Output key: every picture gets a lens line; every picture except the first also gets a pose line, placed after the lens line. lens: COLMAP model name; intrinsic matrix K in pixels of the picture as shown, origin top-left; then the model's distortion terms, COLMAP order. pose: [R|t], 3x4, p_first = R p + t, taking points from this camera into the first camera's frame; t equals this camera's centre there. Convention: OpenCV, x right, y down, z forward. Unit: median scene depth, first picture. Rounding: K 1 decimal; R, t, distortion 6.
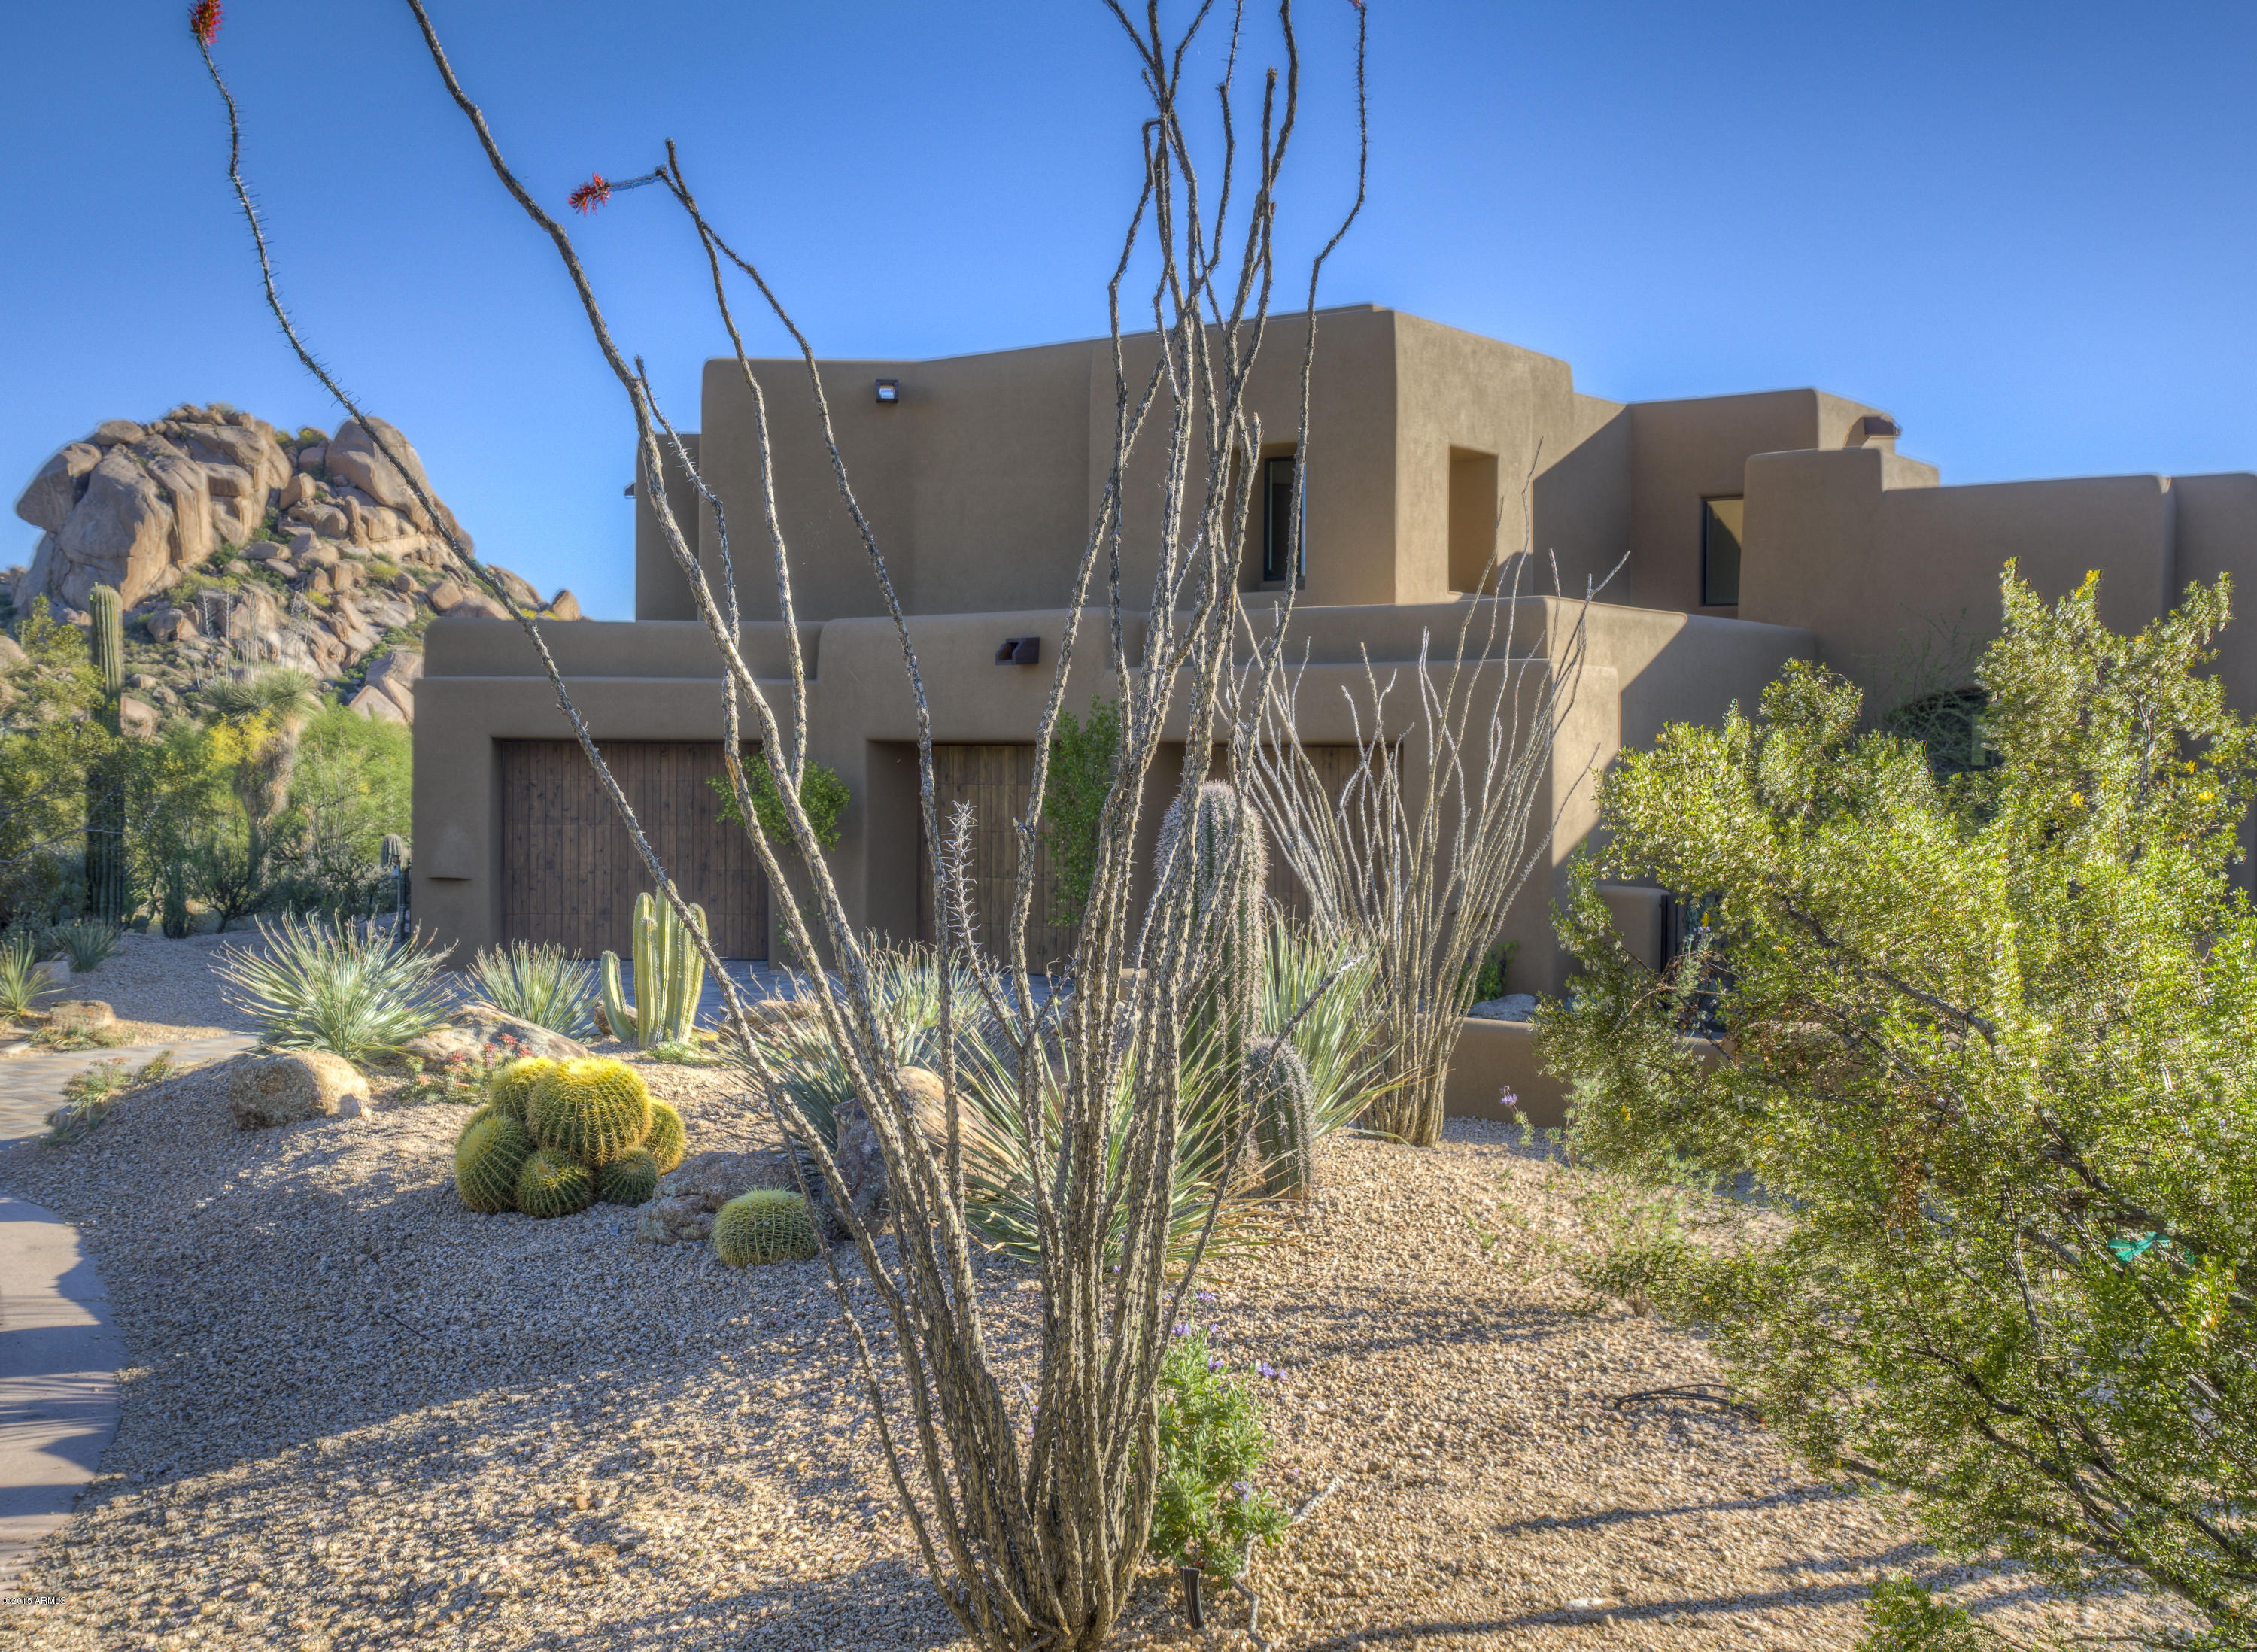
lens RADIAL K [[2465.3, 0, 1068.4], [0, 2465.3, 781.9], [0, 0, 1]] dist [-0.041100, 0.000000]
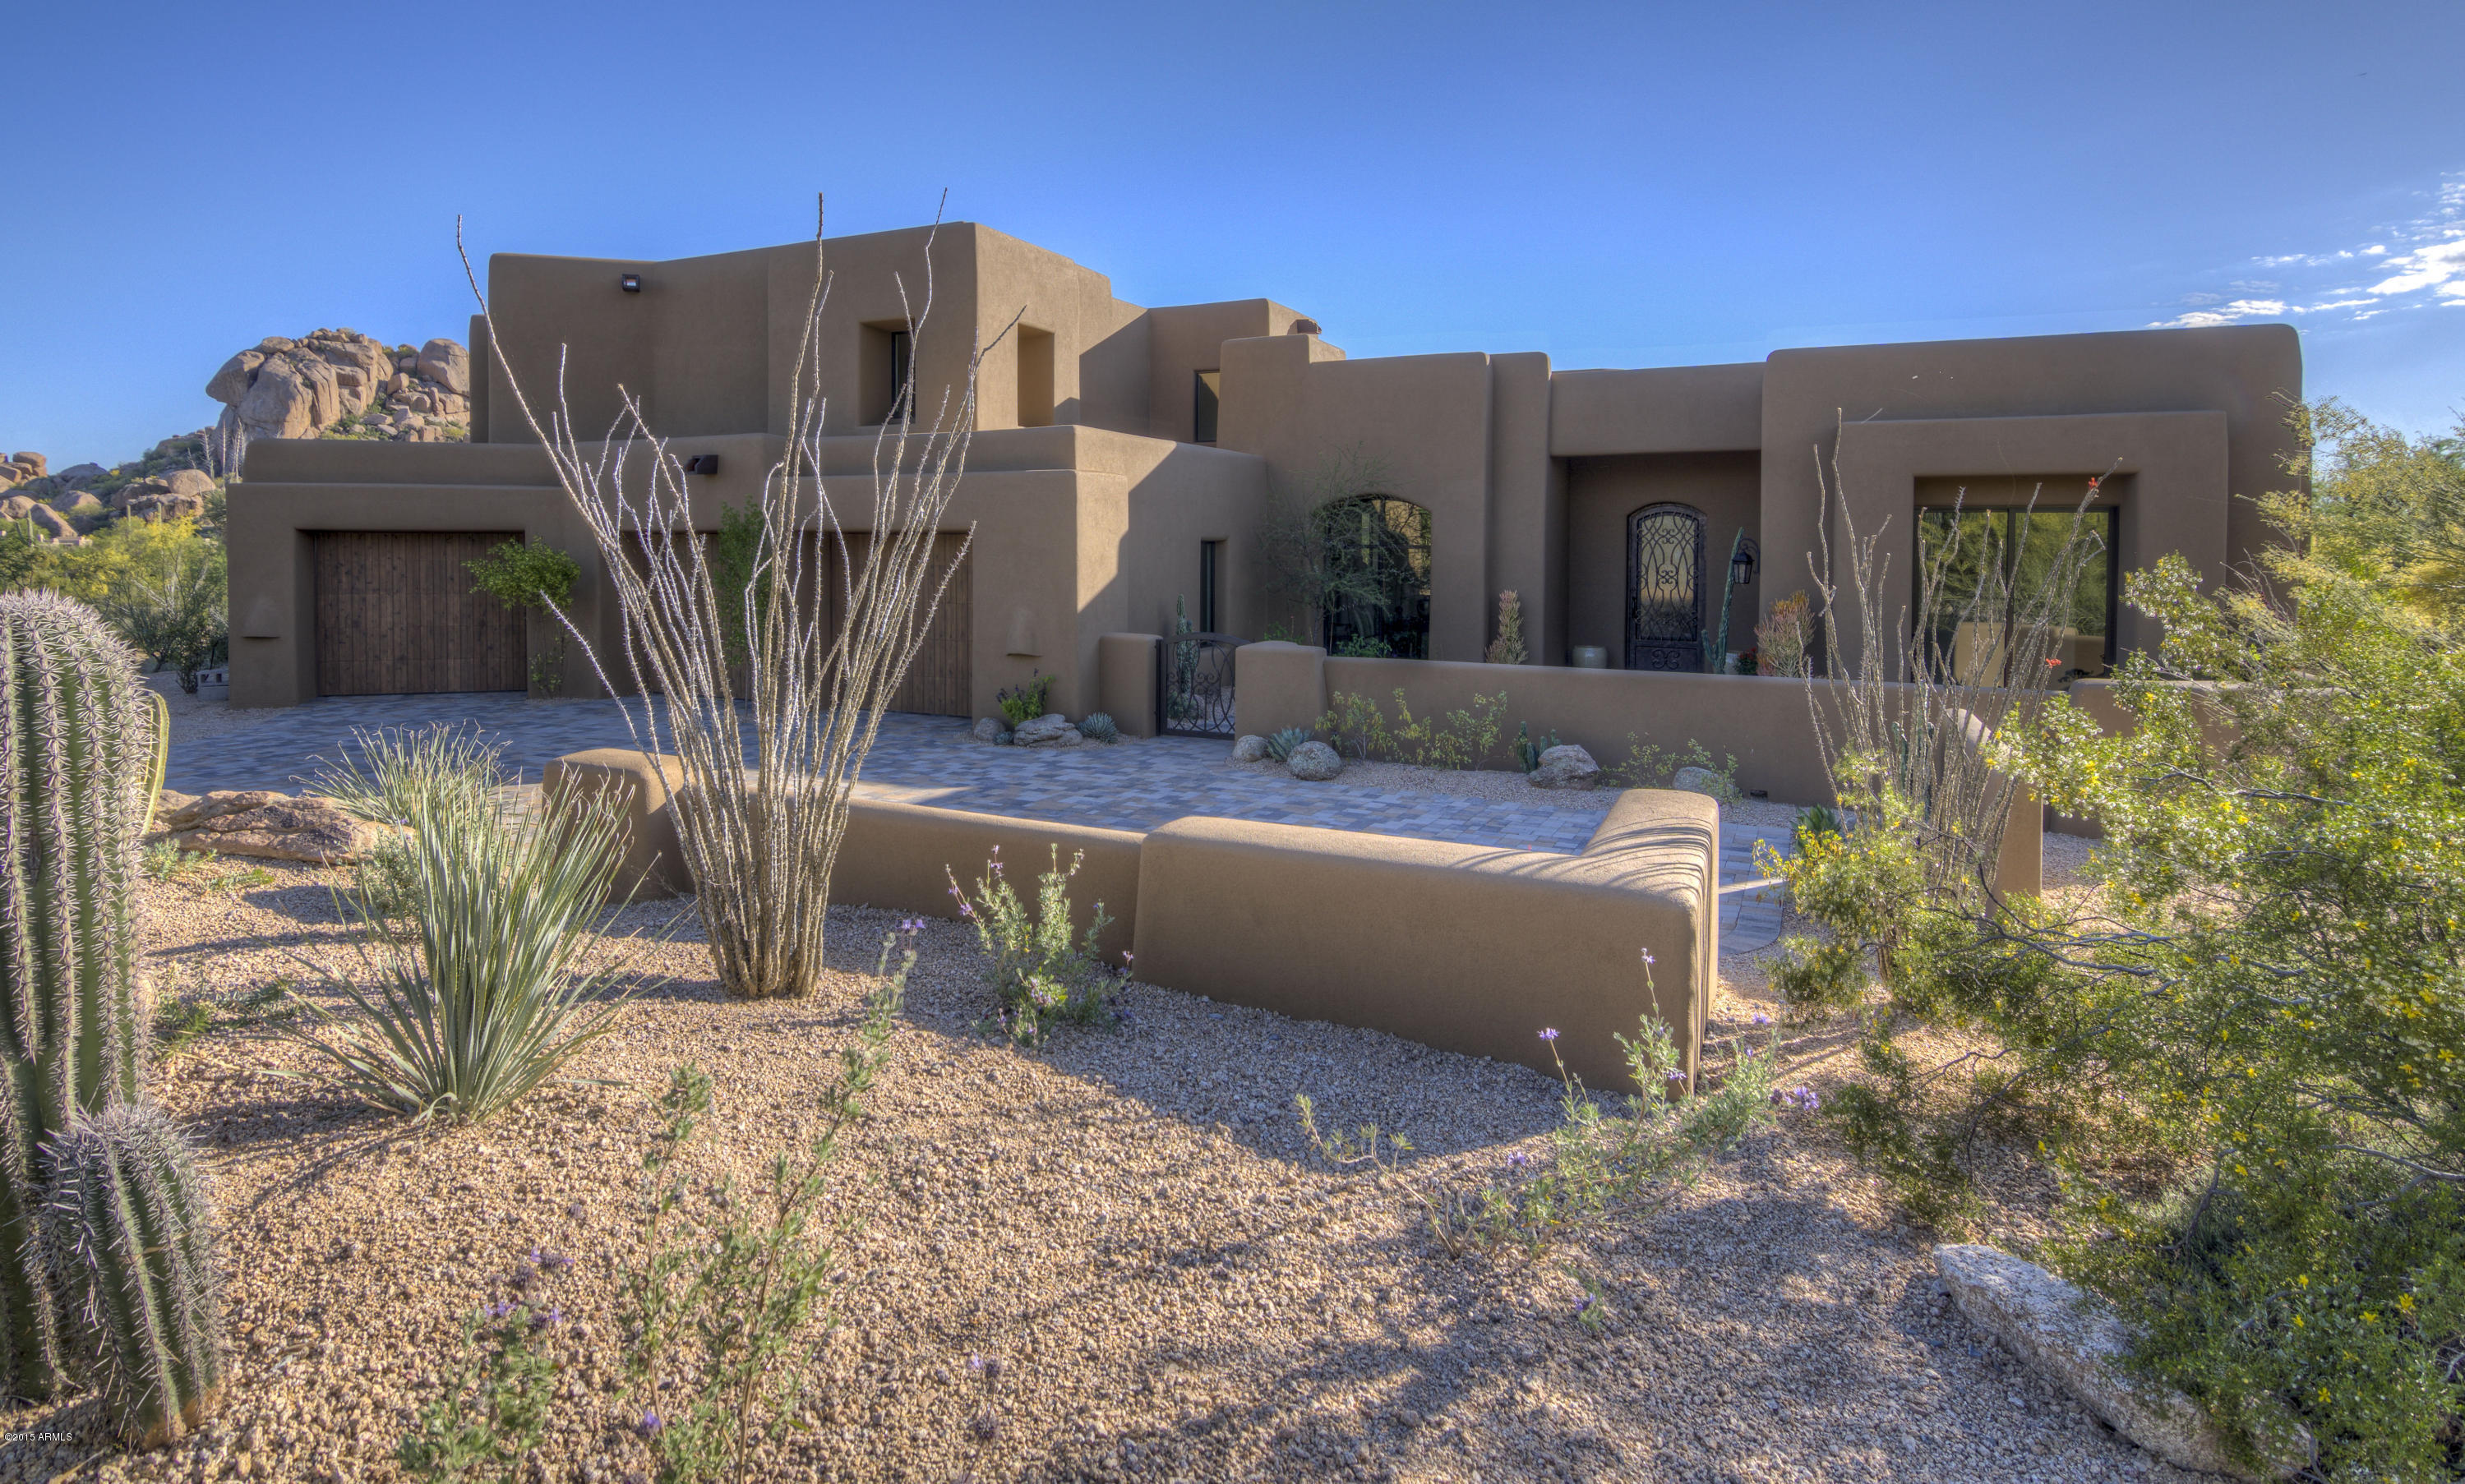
lens RADIAL K [[1339.4, 0, 1152.2], [0, 1339.4, 570.2], [0, 0, 1]] dist [-0.000311, -0.009861]
pose [[0.979628, -0.009387, 0.200599, 0.134490], [0.006958, 0.999894, 0.012808, -0.003565], [-0.200698, -0.011151, 0.979590, 0.400475]]
